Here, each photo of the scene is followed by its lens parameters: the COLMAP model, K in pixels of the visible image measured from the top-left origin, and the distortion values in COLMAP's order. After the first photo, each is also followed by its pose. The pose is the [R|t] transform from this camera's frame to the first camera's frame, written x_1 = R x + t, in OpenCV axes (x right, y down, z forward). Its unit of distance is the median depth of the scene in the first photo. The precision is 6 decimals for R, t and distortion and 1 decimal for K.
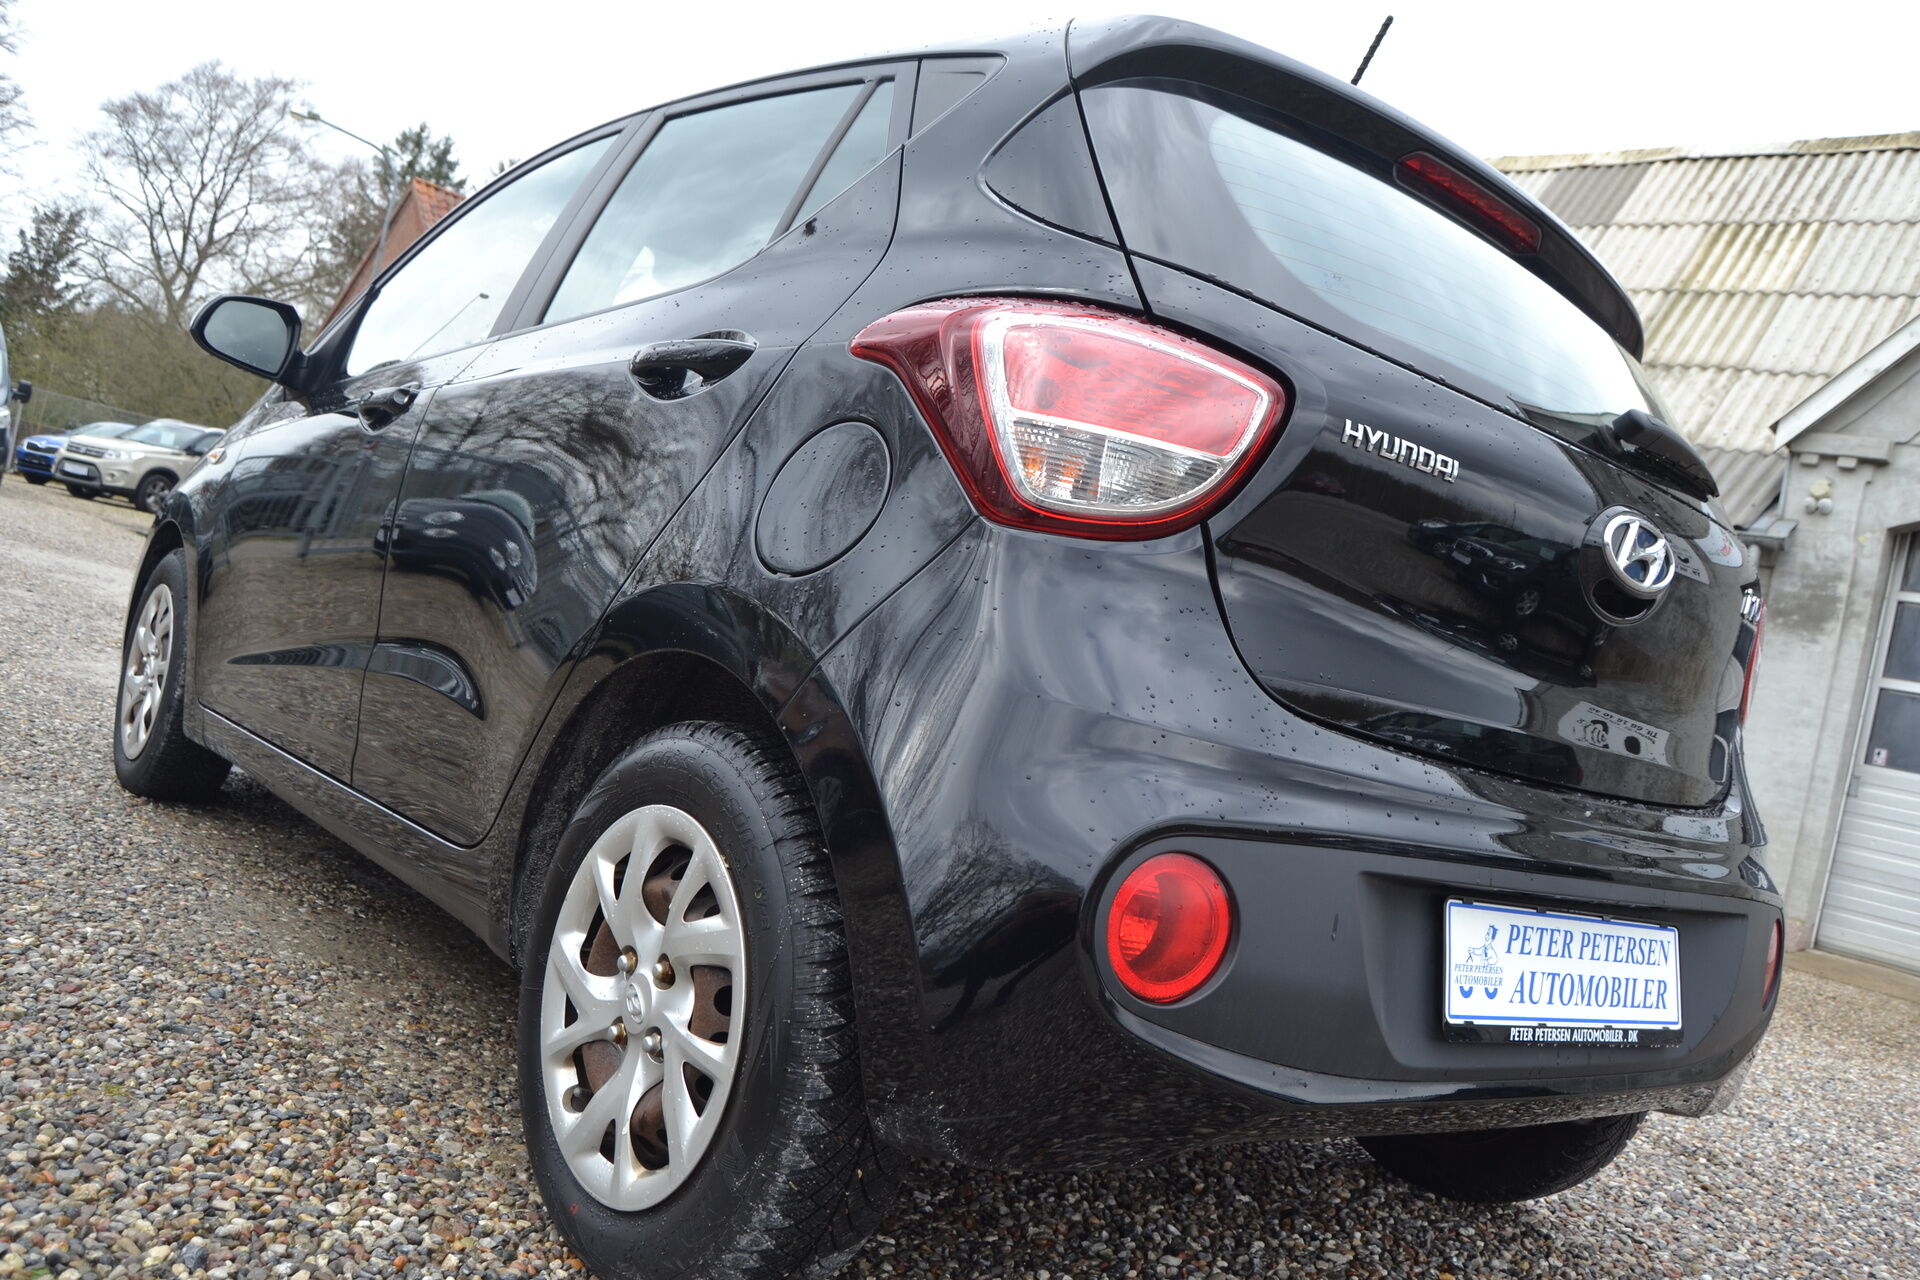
lens RADIAL K [[1564.0, 0, 960.0], [0, 1564.0, 640.0], [0, 0, 1]] dist [-0.092107, 0.018238]
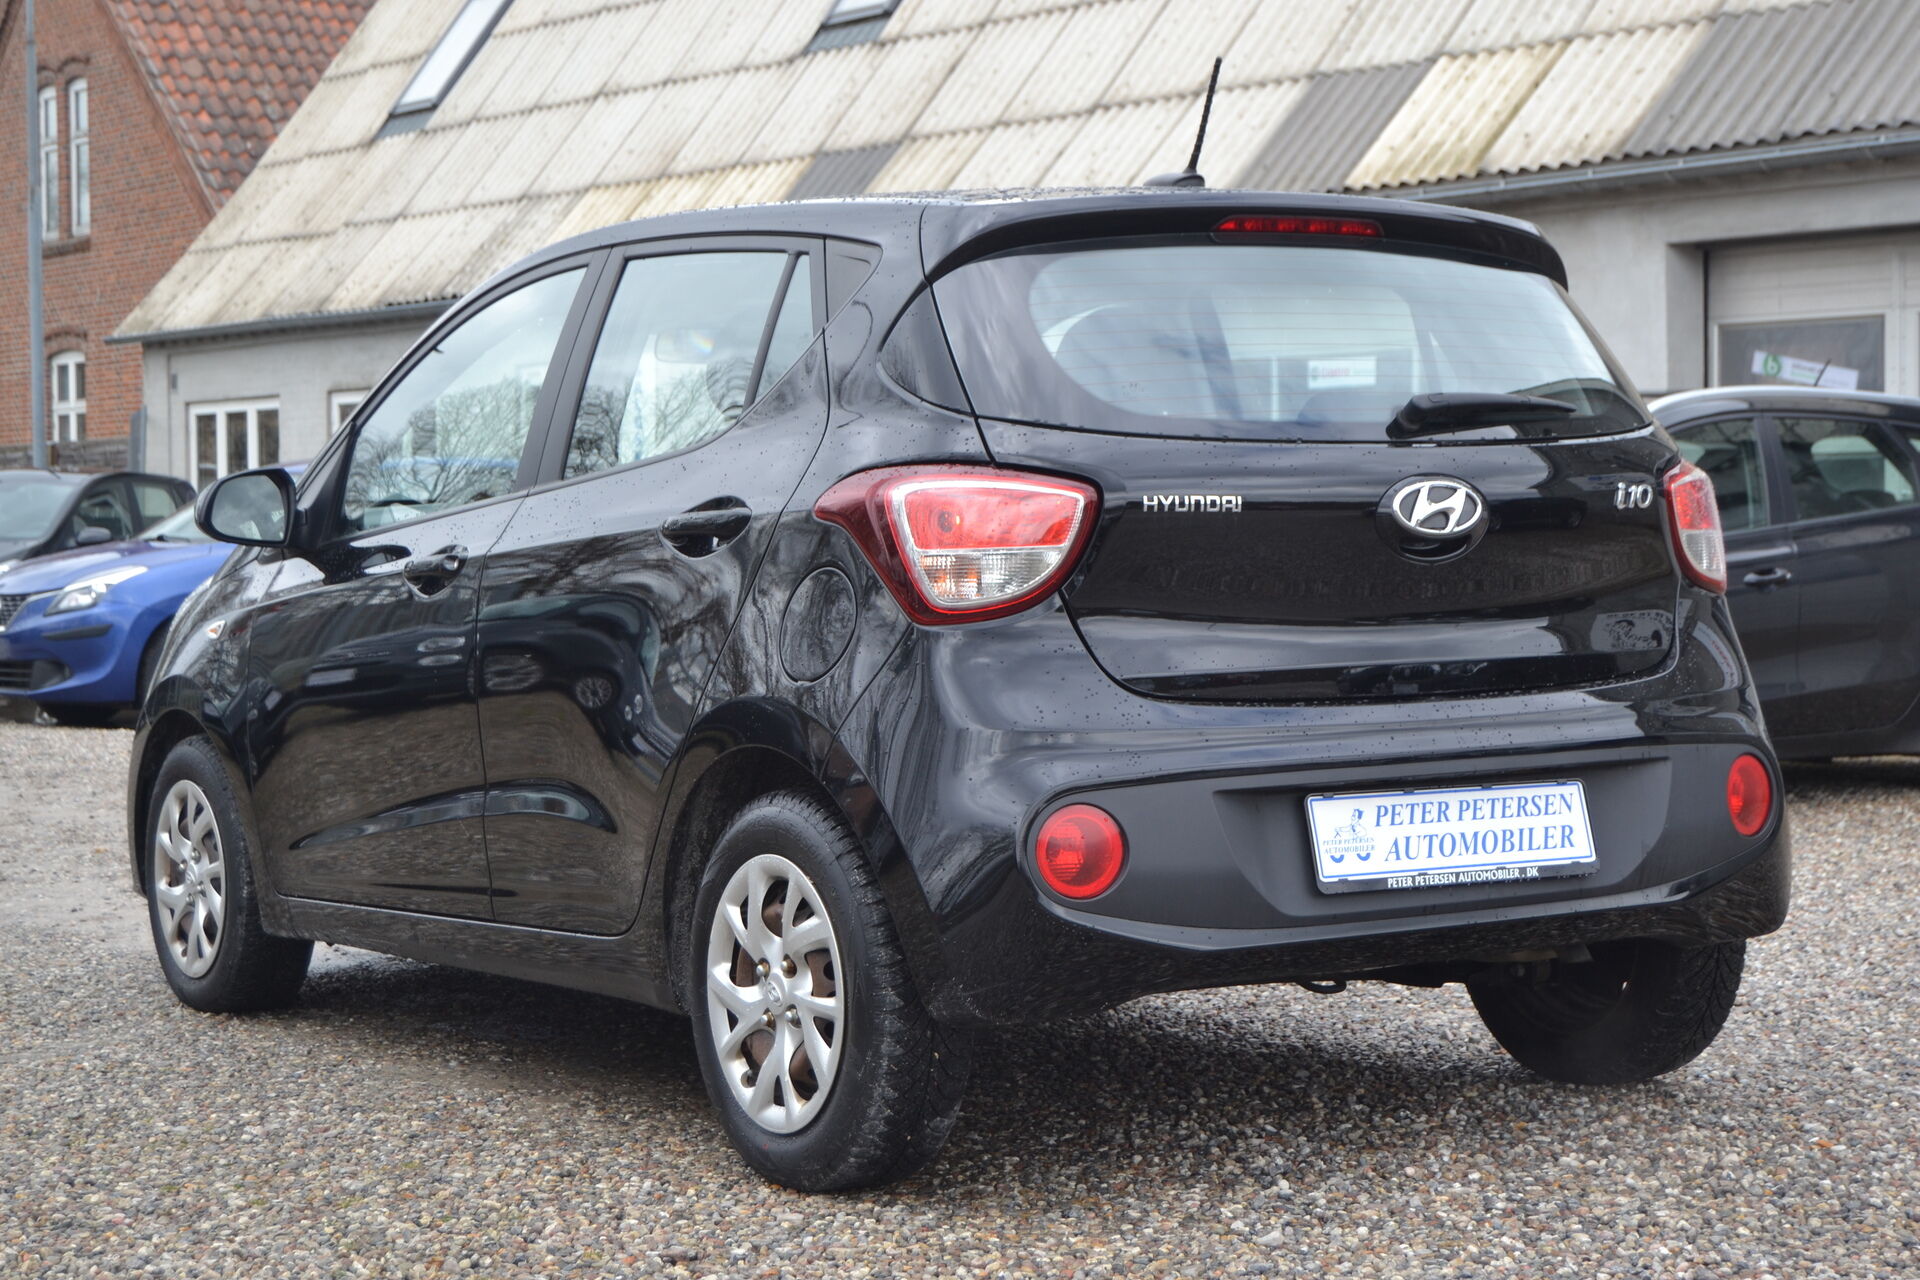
lens RADIAL K [[3504.8, 0, 960.0], [0, 3504.8, 640.0], [0, 0, 1]] dist [-0.033704, -0.123486]
pose [[0.965342, -0.226865, -0.129025, 0.438074], [0.230450, 0.972992, 0.013373, -0.085219], [0.122506, -0.042643, 0.991551, -2.127252]]
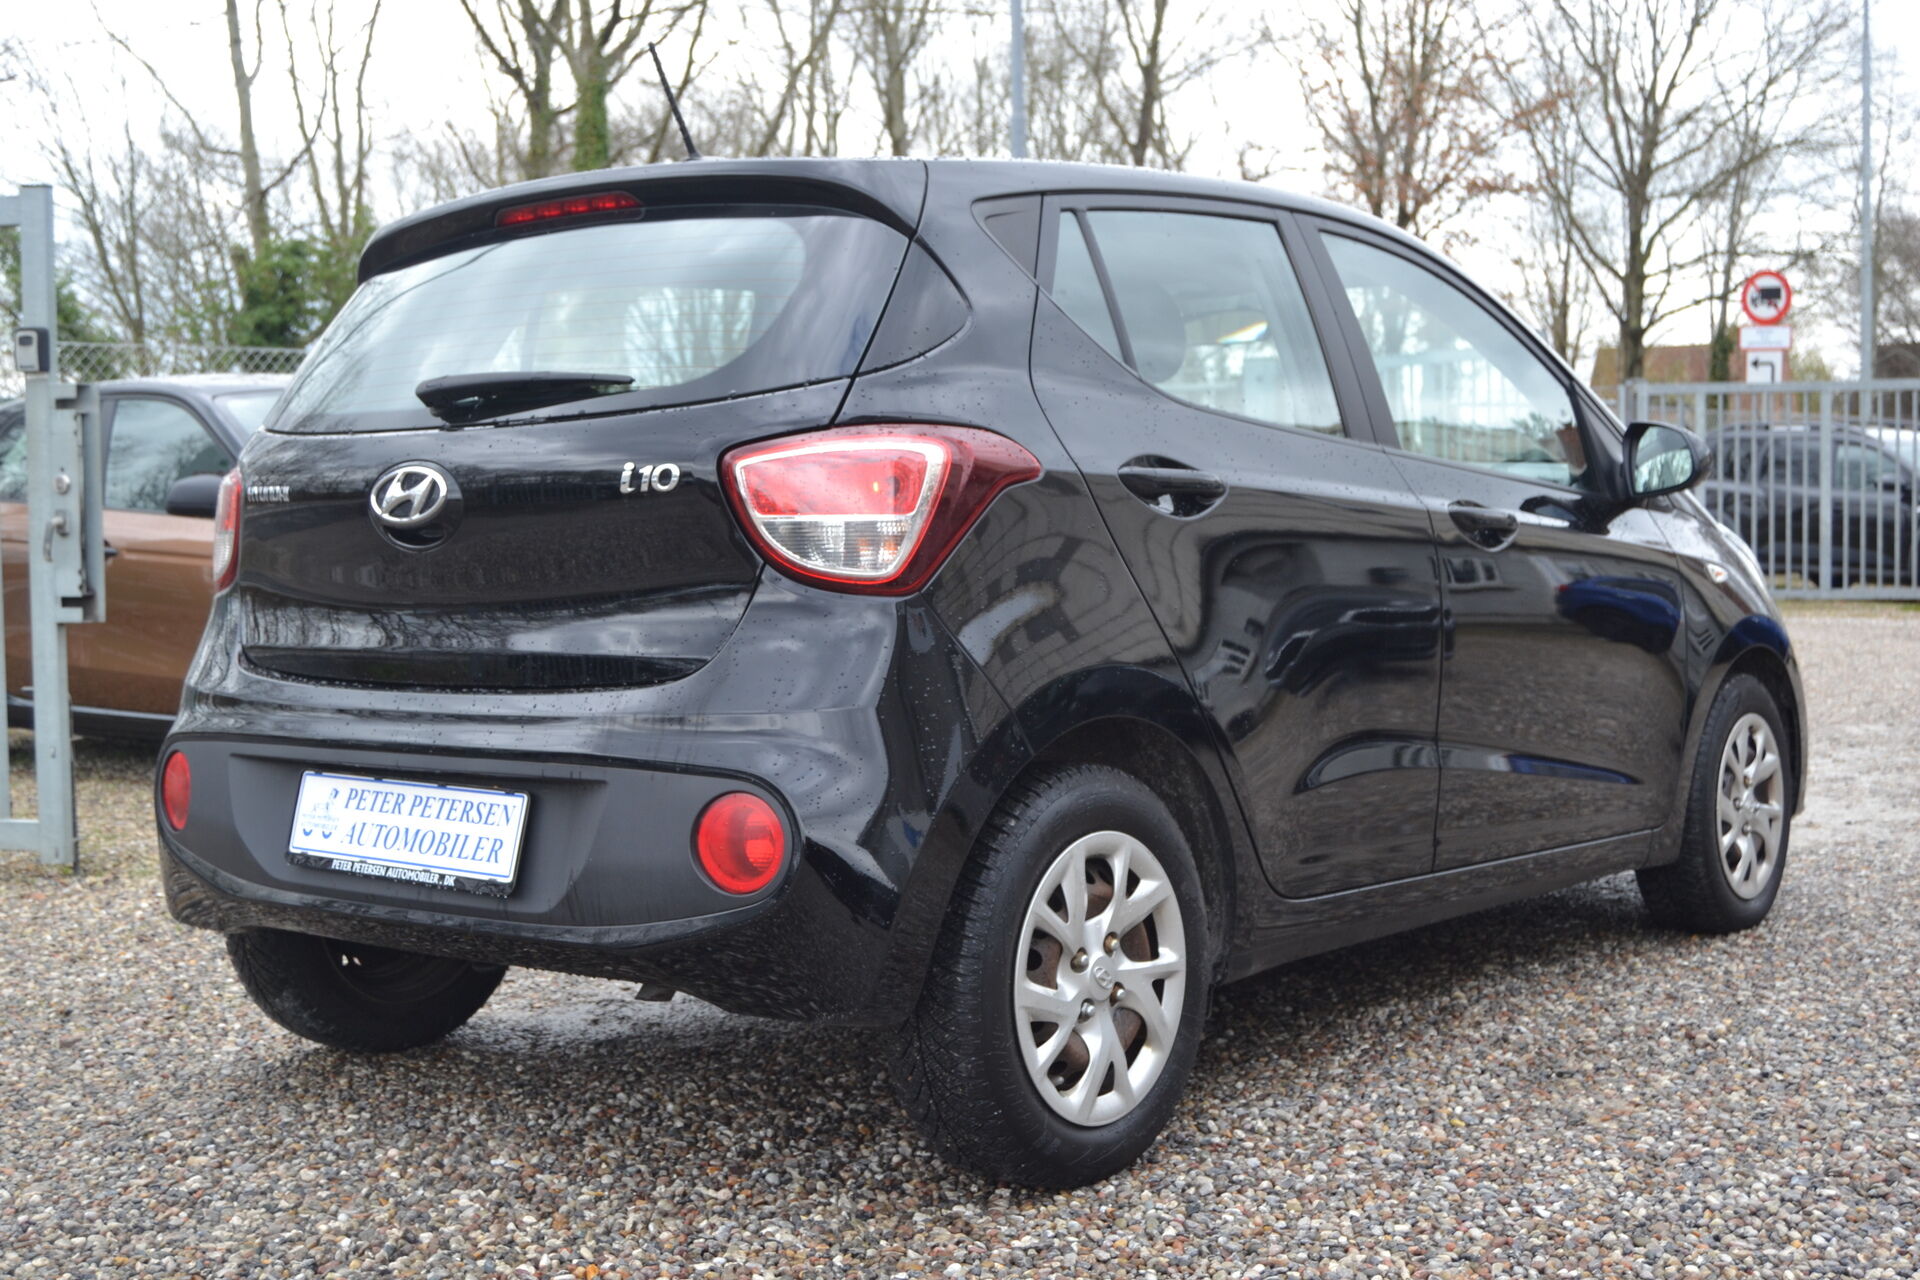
lens RADIAL K [[2370.8, 0, 960.0], [0, 2370.8, 640.0], [0, 0, 1]] dist [-0.035913, -0.032975]
pose [[0.194222, -0.168328, -0.966407, 2.577323], [0.070101, 0.985030, -0.157483, 0.431751], [0.978450, -0.037160, 0.203115, 1.119152]]
